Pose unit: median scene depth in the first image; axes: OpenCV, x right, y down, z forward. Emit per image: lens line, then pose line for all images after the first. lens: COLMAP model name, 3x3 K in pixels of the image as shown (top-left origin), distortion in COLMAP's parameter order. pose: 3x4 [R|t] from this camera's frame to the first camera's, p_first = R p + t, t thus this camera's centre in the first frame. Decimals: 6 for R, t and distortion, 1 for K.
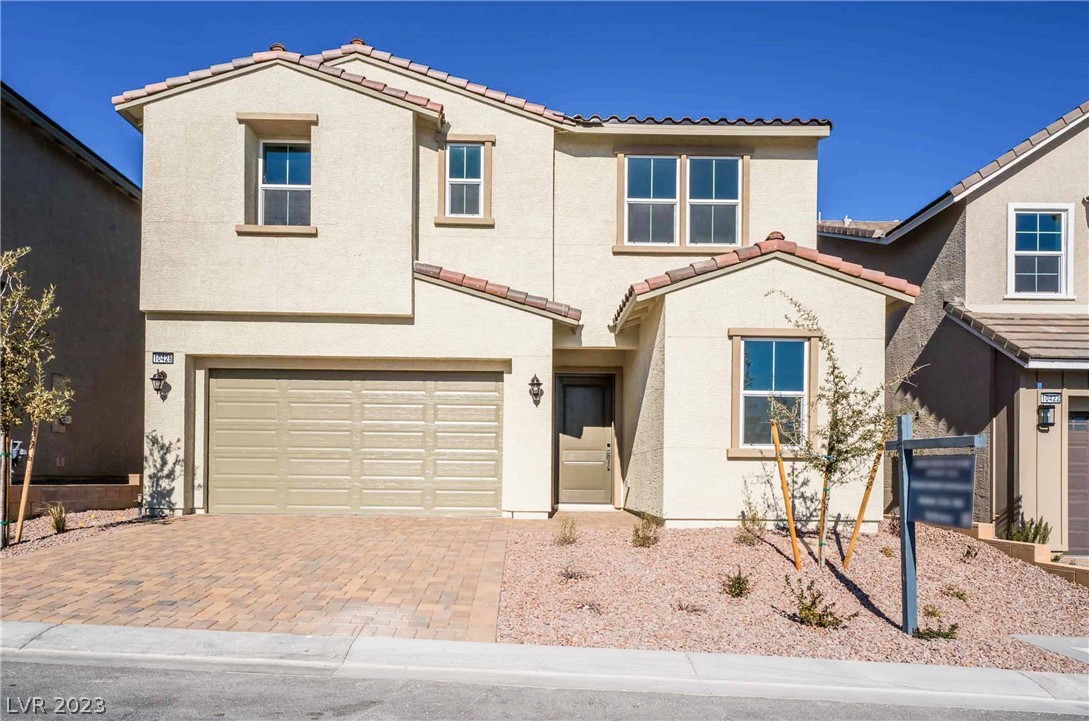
lens RADIAL K [[622.4, 0, 545.9], [0, 622.4, 340.9], [0, 0, 1]] dist [0.002900, 0.000373]
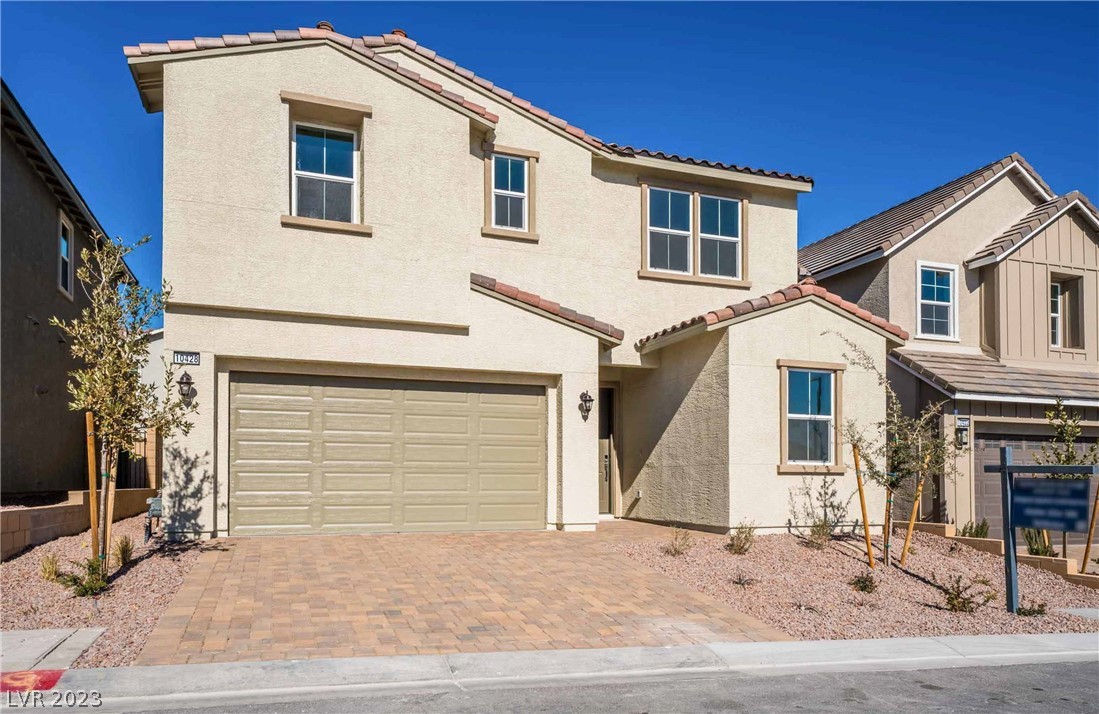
lens RADIAL K [[655.1, 0, 543.2], [0, 655.1, 323.8], [0, 0, 1]] dist [0.013007, -0.000640]
pose [[0.953589, 0.061898, 0.294680, -0.398432], [-0.057138, 0.998060, -0.024746, -0.025443], [-0.295640, 0.006760, 0.955275, -0.025839]]
